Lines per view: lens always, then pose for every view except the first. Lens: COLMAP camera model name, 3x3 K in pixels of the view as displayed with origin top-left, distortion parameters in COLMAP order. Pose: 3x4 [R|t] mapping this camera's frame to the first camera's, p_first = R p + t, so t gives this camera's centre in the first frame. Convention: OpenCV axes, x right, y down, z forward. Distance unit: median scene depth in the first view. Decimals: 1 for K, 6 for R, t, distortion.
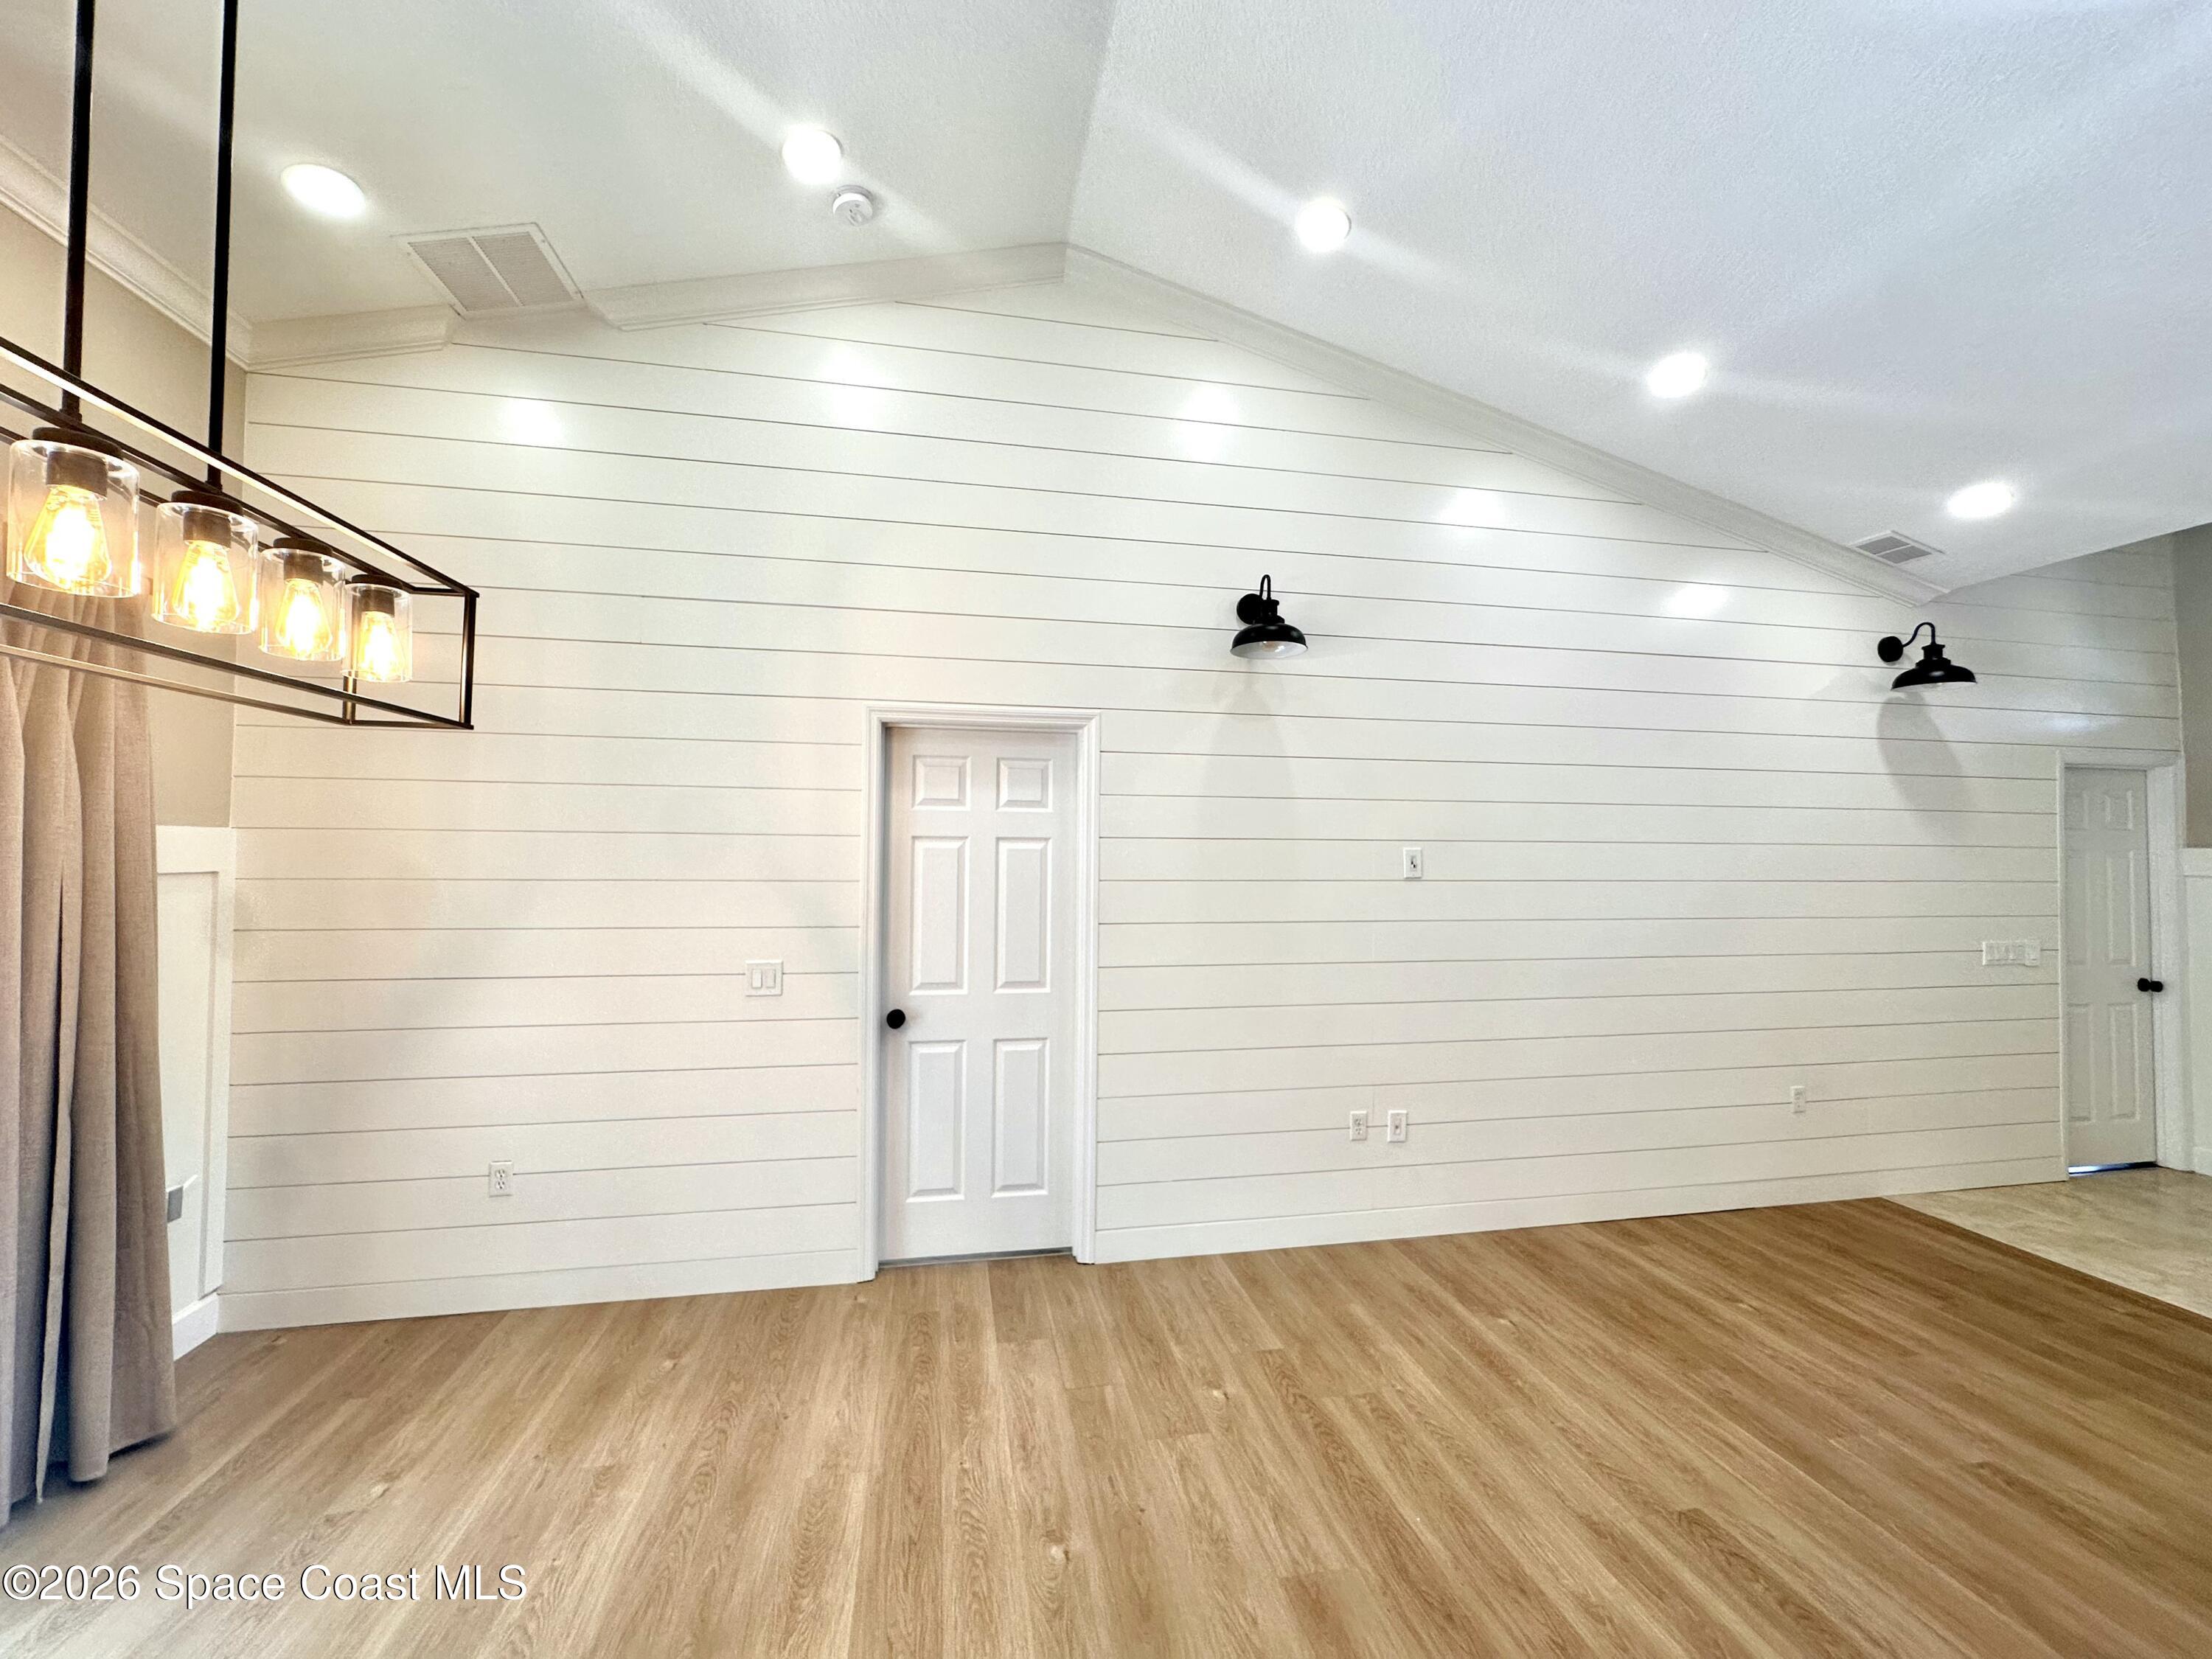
lens RADIAL K [[884.9, 0, 1099.4], [0, 884.9, 828.9], [0, 0, 1]] dist [-0.008713, 0.001510]
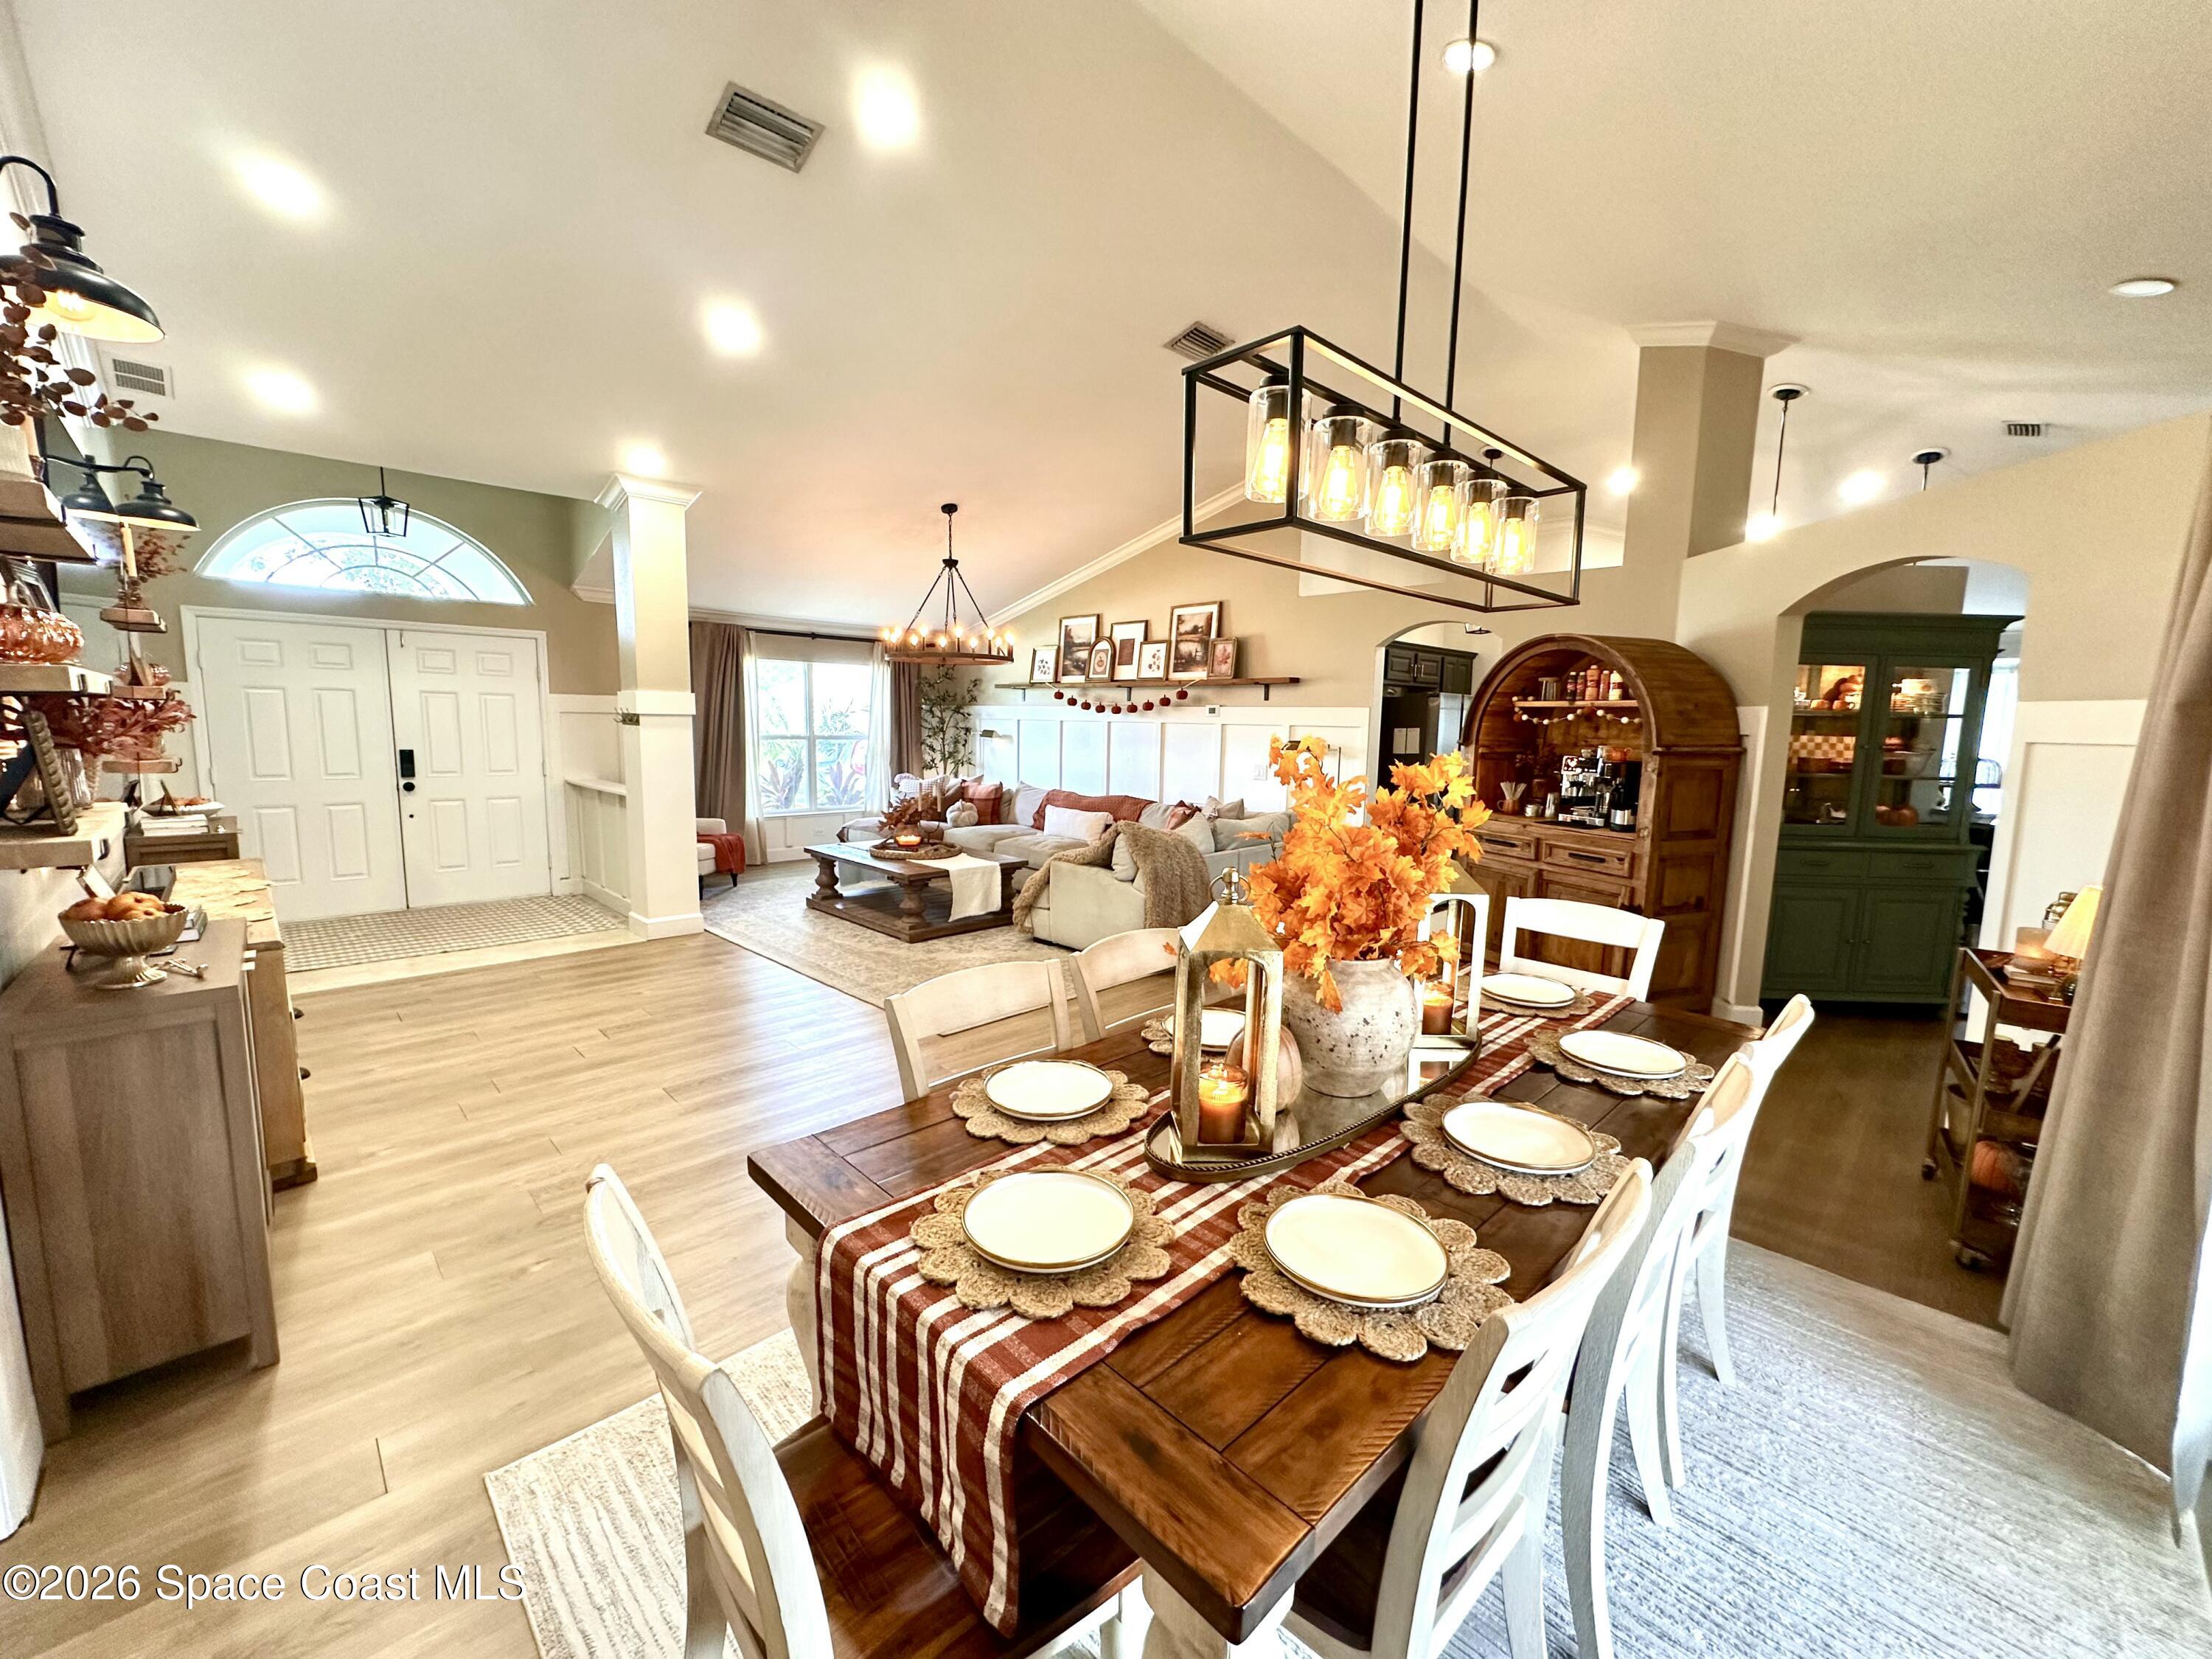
lens RADIAL K [[884.9, 0, 1103.9], [0, 884.9, 833.3], [0, 0, 1]] dist [-0.008713, 0.001510]
pose [[-0.558620, -0.123257, 0.820215, -0.700008], [-0.045306, 0.991955, 0.118209, 0.035124], [-0.828186, 0.028873, -0.559710, 0.779772]]
